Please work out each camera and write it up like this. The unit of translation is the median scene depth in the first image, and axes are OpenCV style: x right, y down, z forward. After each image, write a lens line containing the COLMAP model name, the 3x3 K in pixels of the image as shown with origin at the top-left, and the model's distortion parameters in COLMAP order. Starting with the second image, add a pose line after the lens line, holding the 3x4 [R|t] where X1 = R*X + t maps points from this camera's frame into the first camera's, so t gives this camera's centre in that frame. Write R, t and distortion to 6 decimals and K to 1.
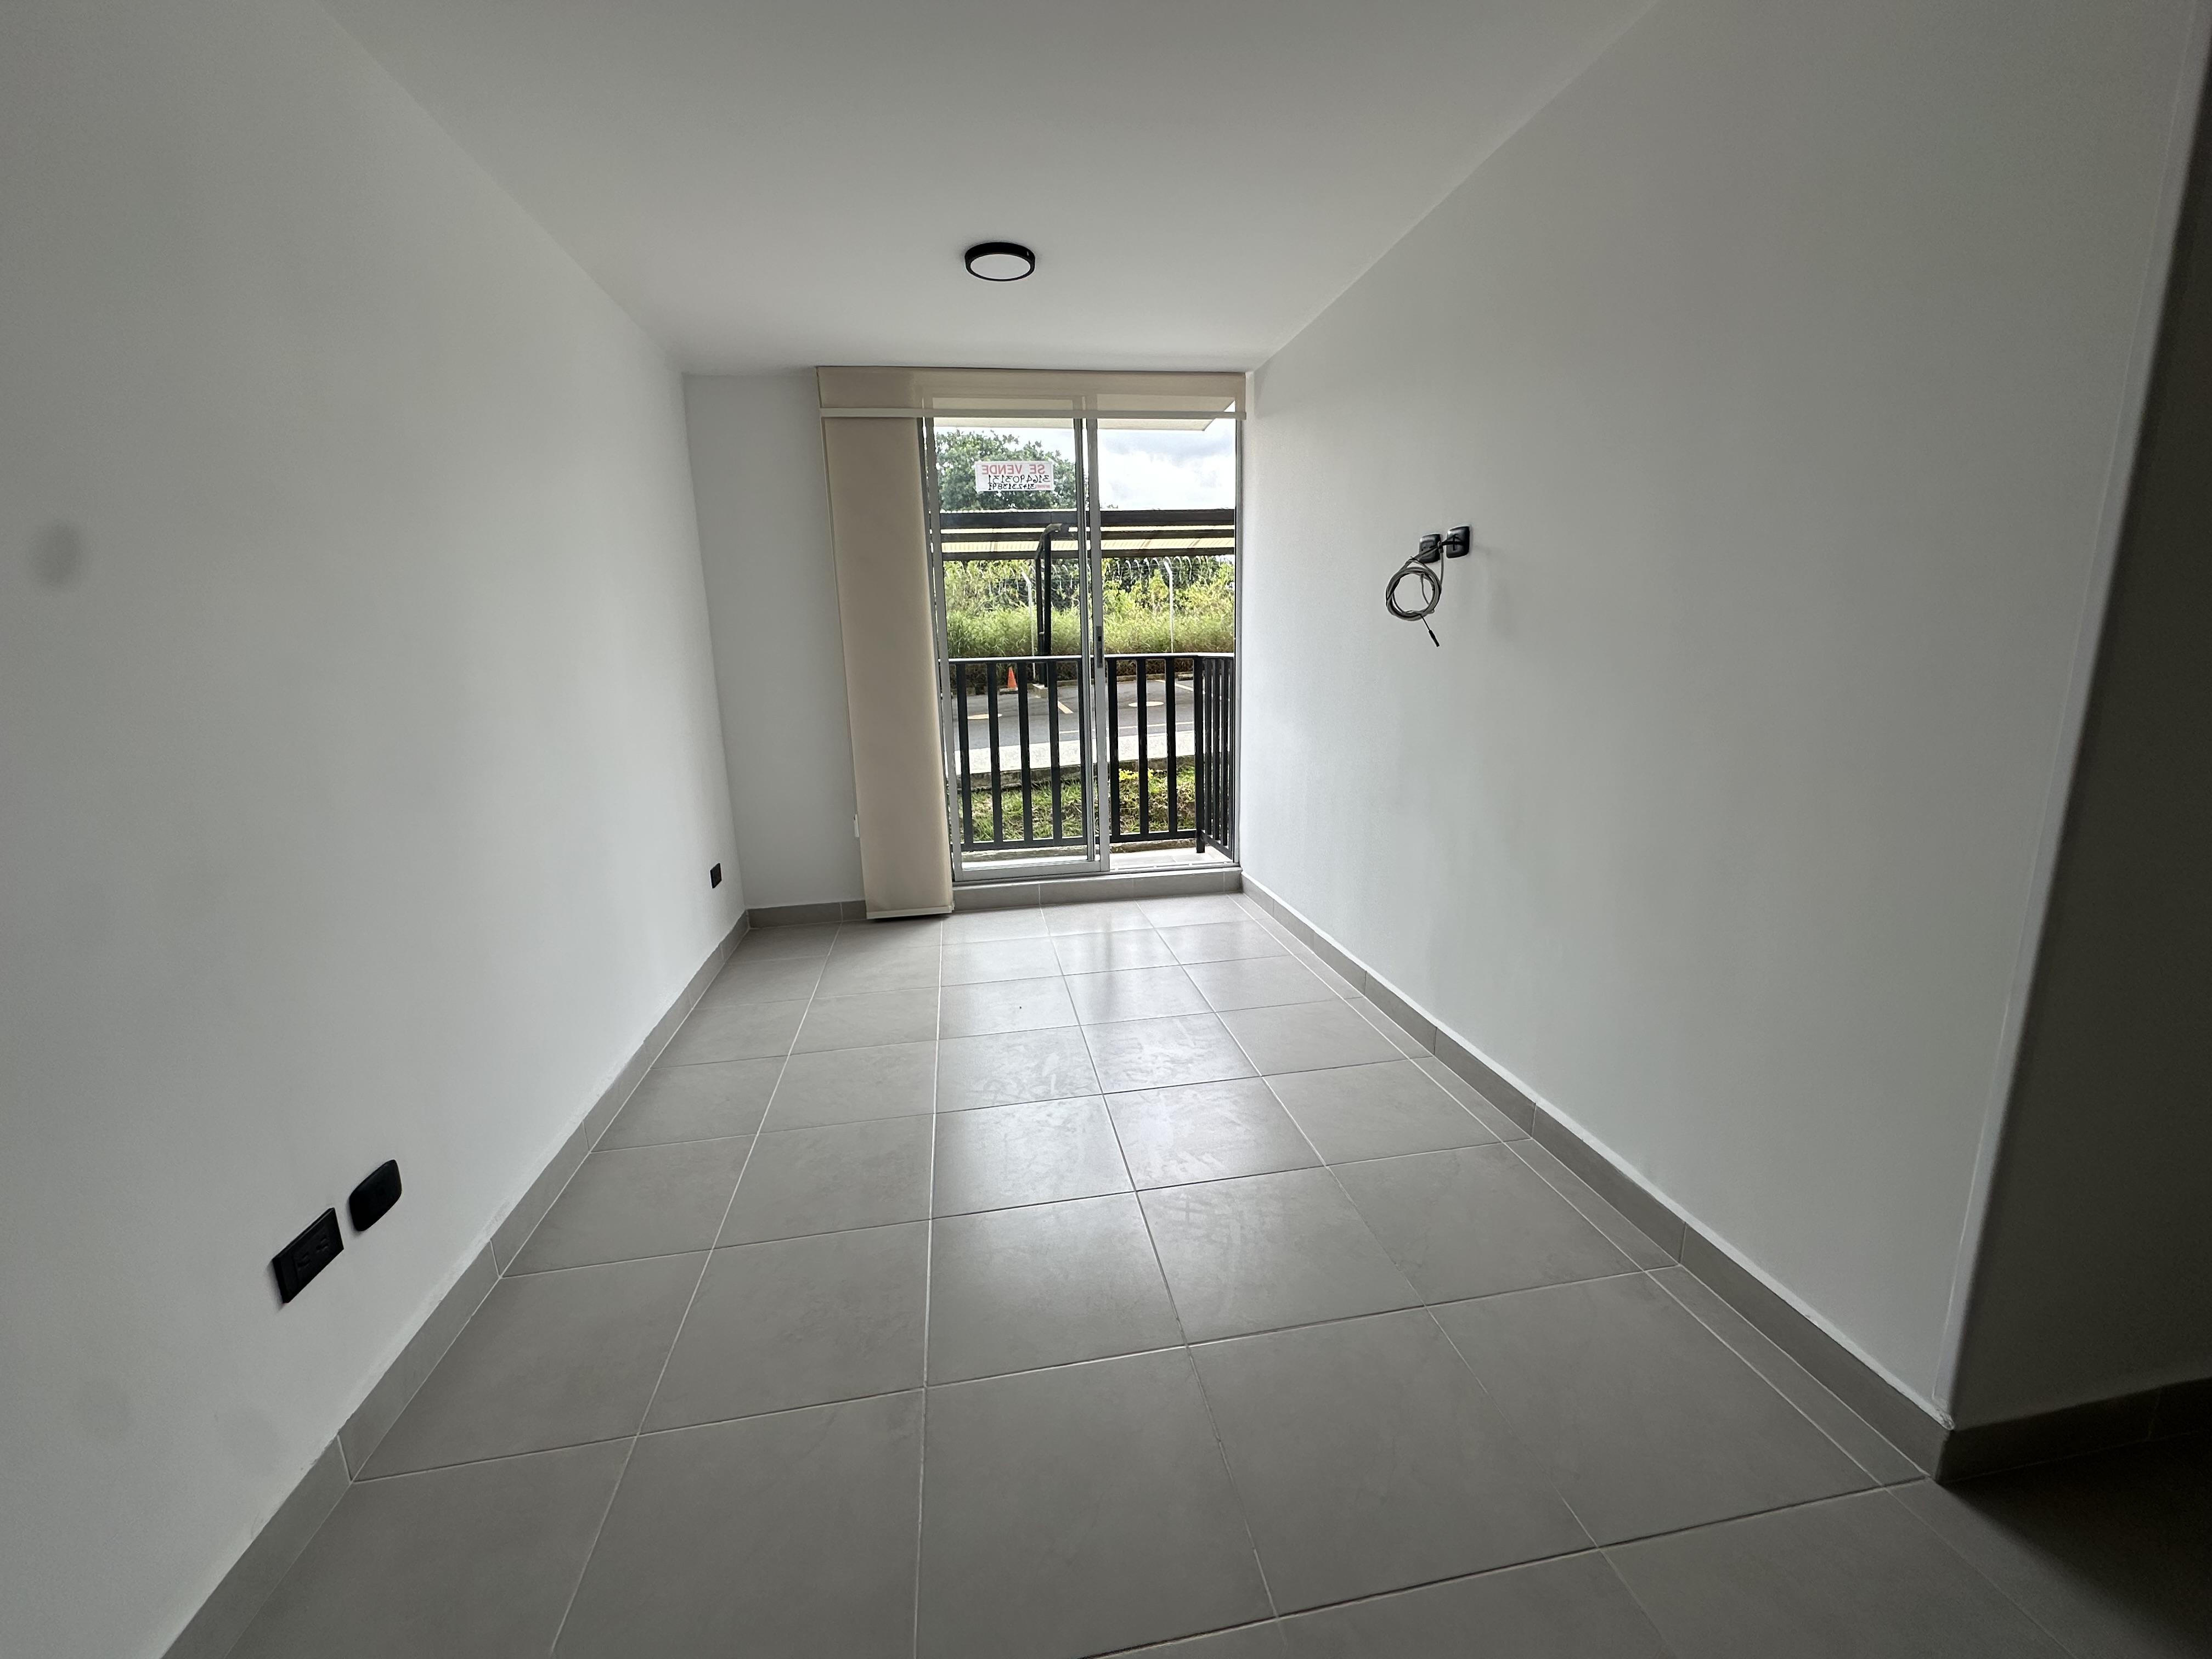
lens RADIAL K [[883.2, 0, 1107.8], [0, 883.2, 827.5], [0, 0, 1]] dist [-0.005839, 0.001394]
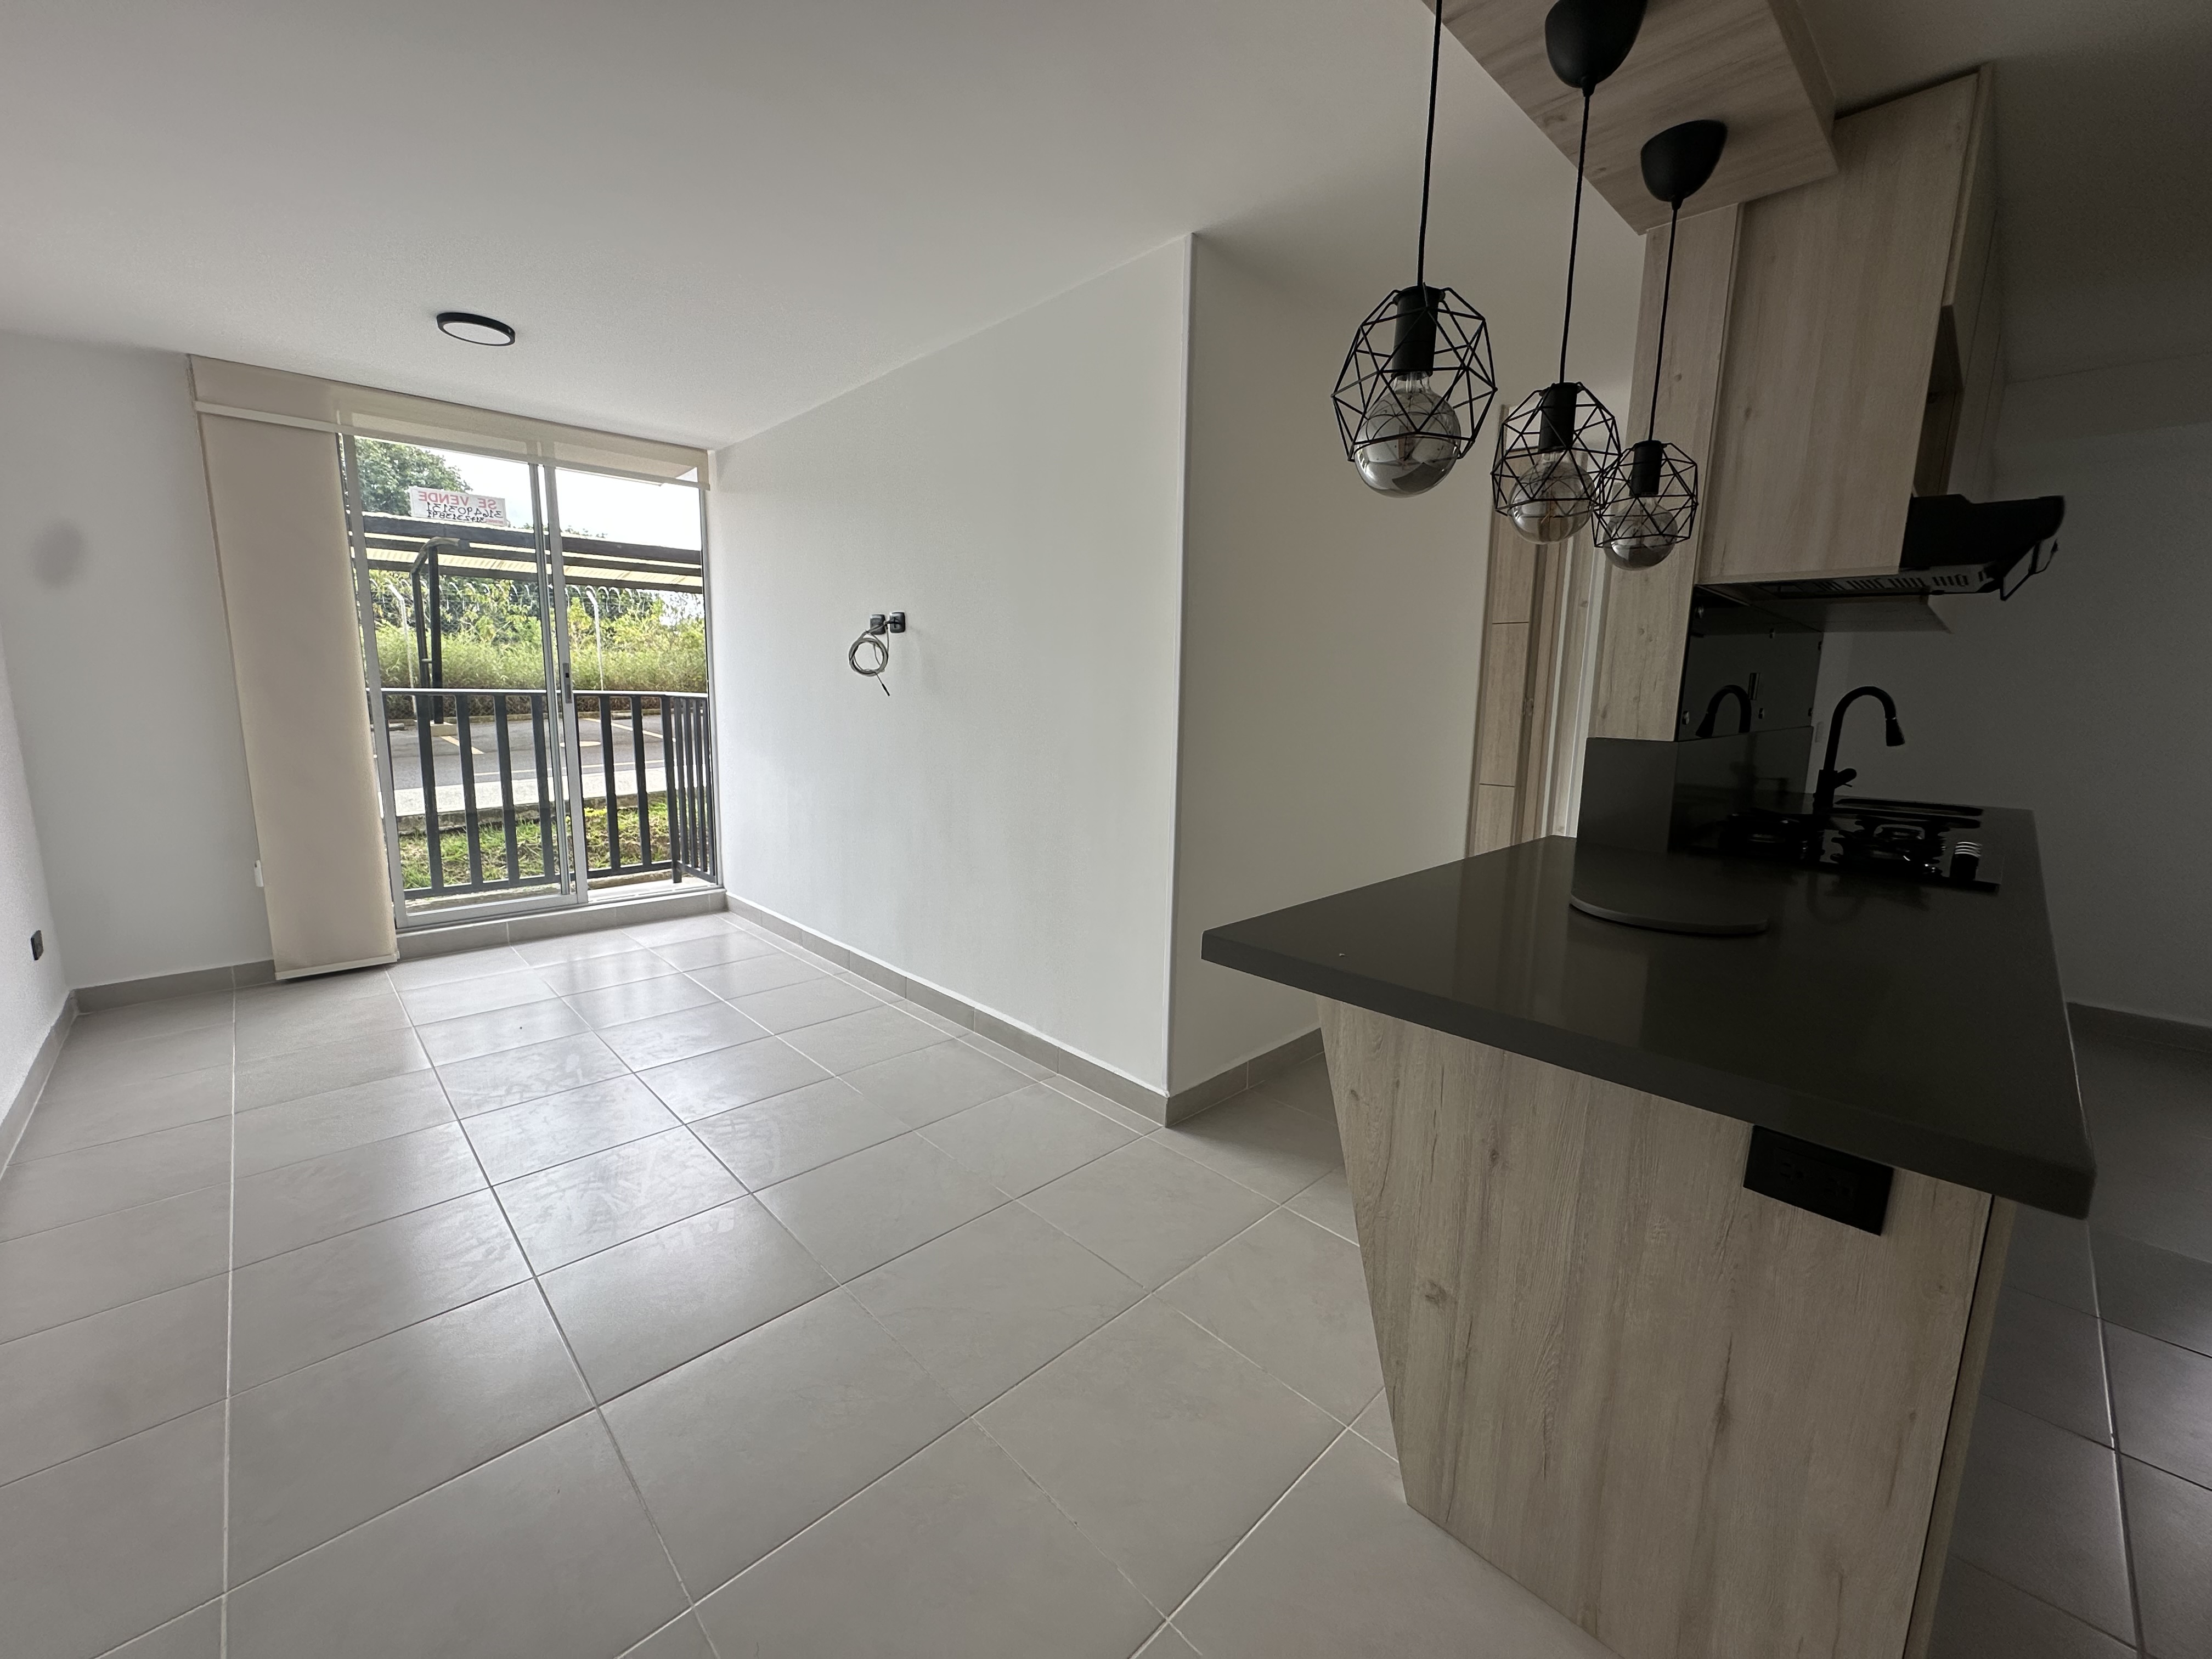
lens RADIAL K [[883.2, 0, 1105.3], [0, 883.2, 825.5], [0, 0, 1]] dist [-0.005839, 0.001394]
pose [[0.825941, -0.045163, 0.561944, -0.077375], [0.074174, 0.996826, -0.028906, 0.036582], [-0.558855, 0.065557, 0.826670, -0.187681]]
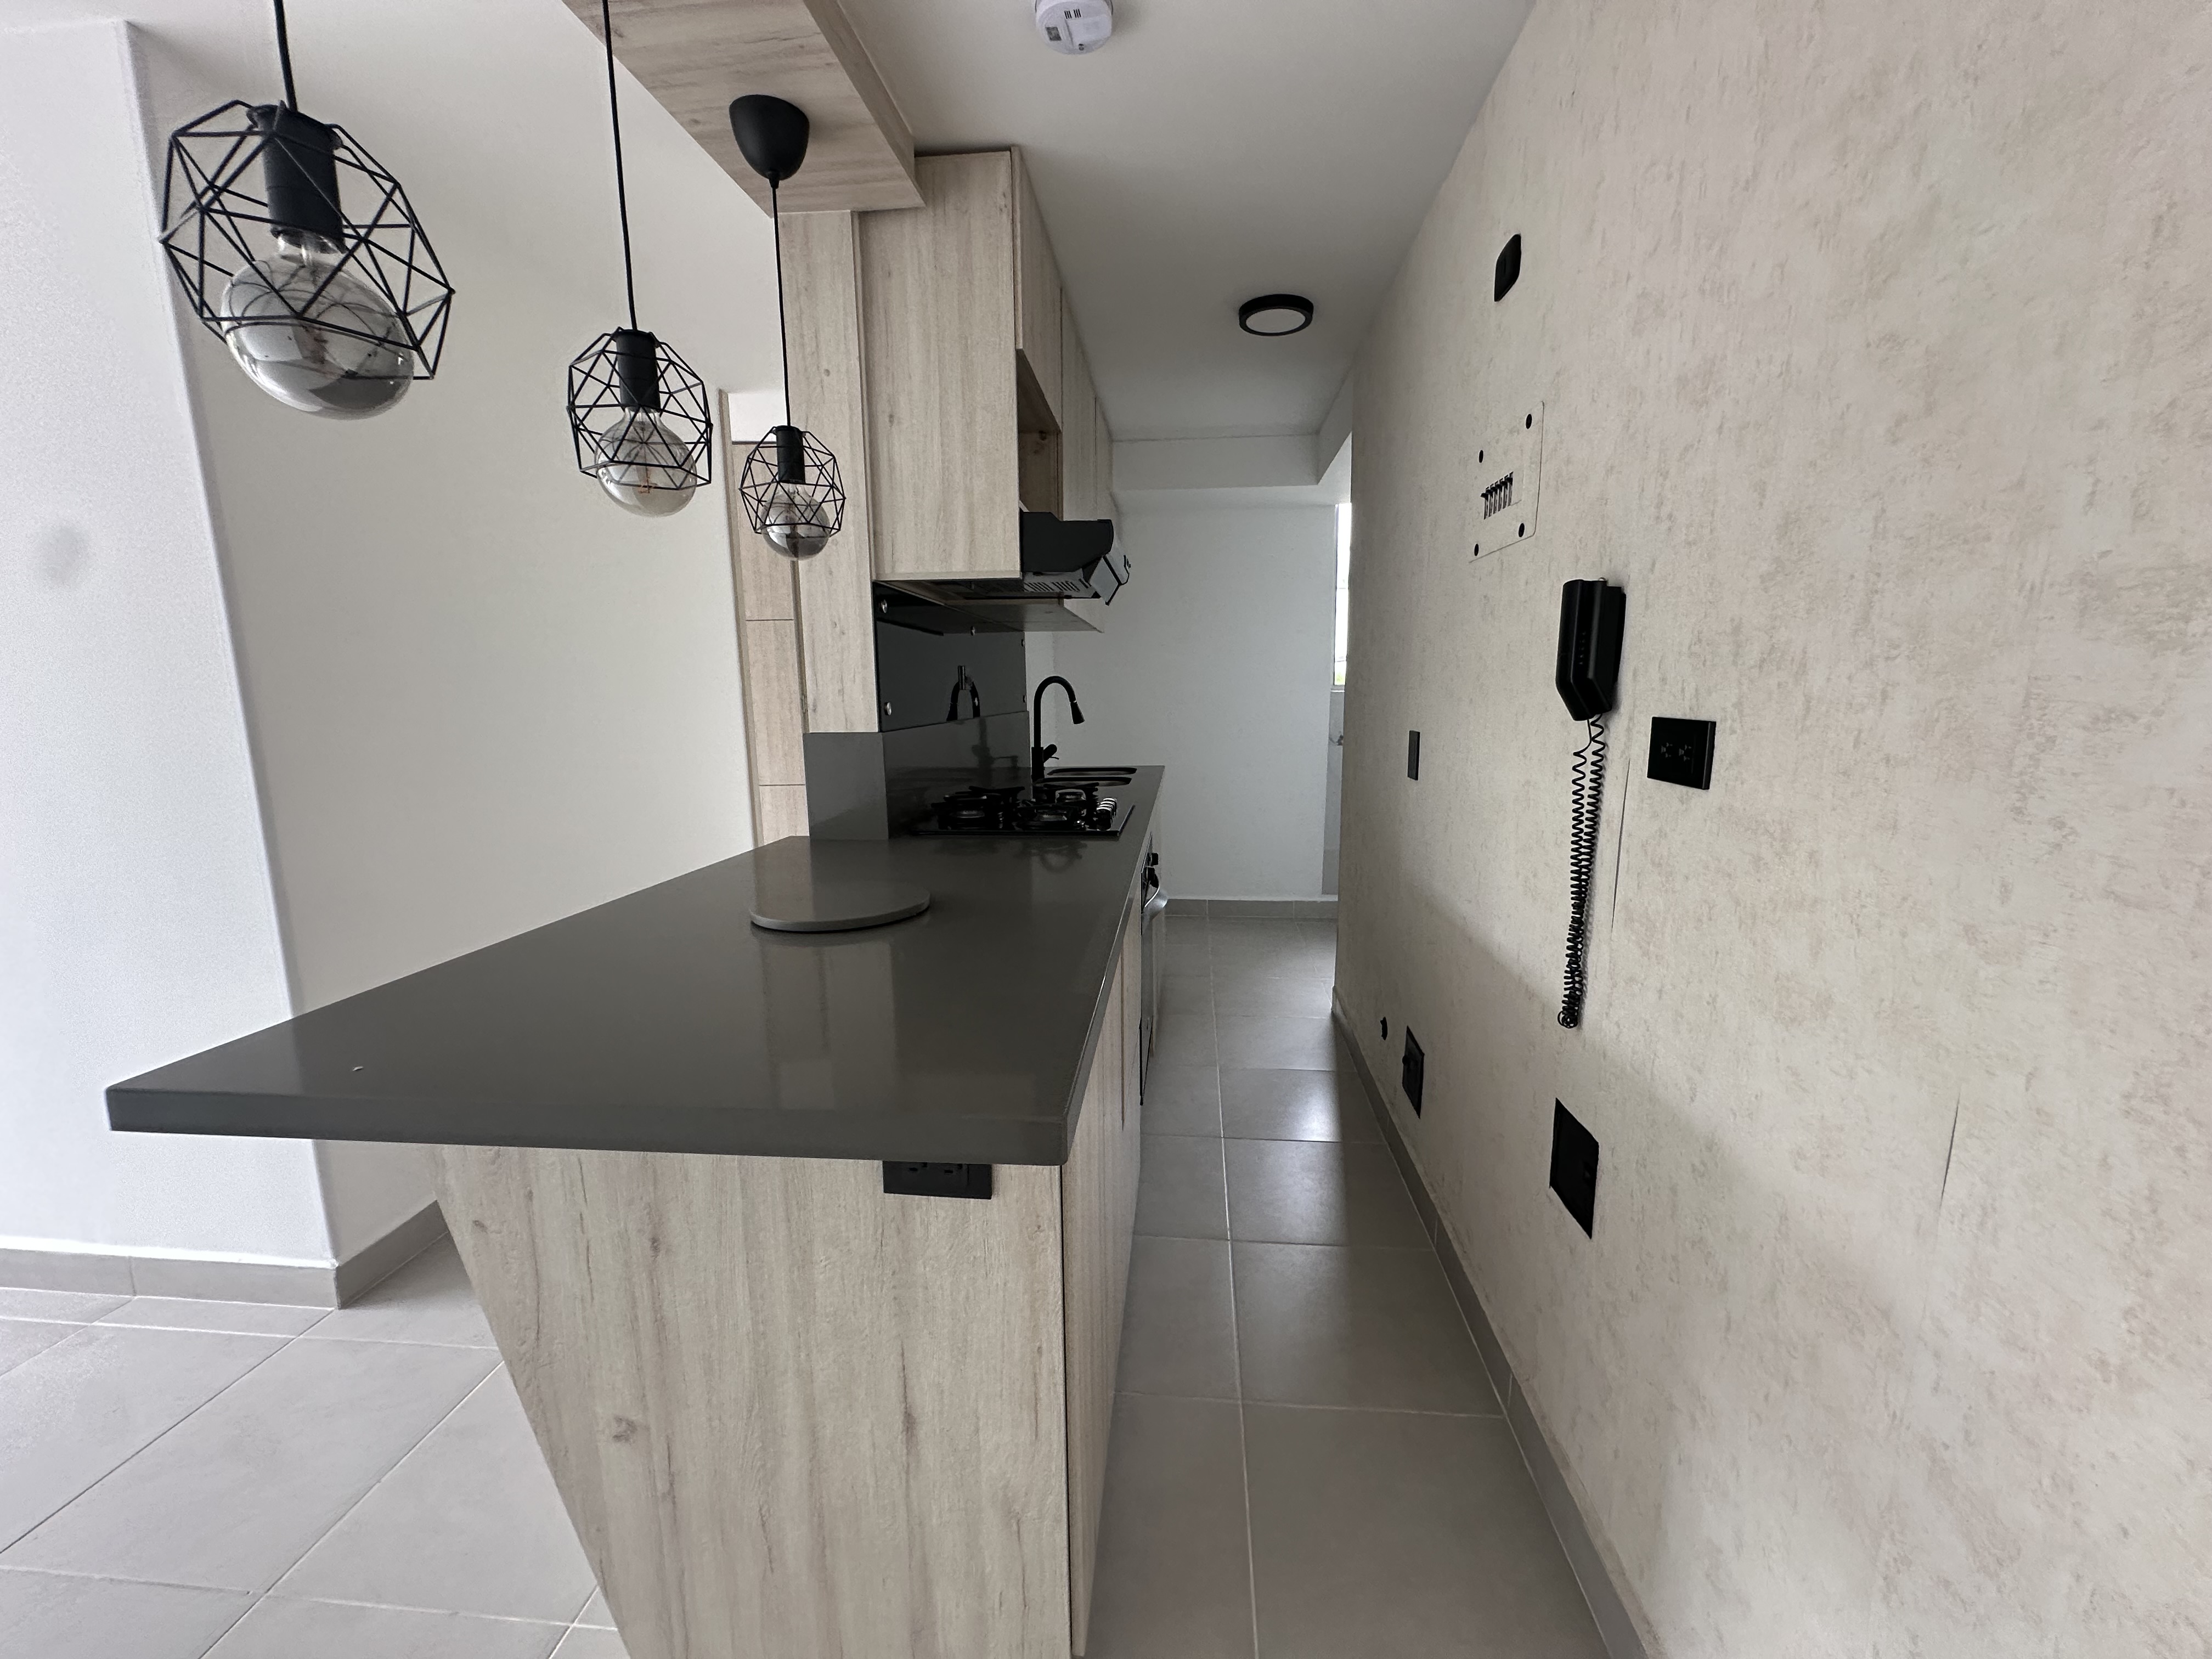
lens RADIAL K [[883.2, 0, 1105.4], [0, 883.2, 826.9], [0, 0, 1]] dist [-0.005839, 0.001394]
pose [[0.262975, -0.125211, 0.956643, 0.003508], [0.203793, 0.976379, 0.071773, 0.042328], [-0.943034, 0.176083, 0.282281, -0.217470]]
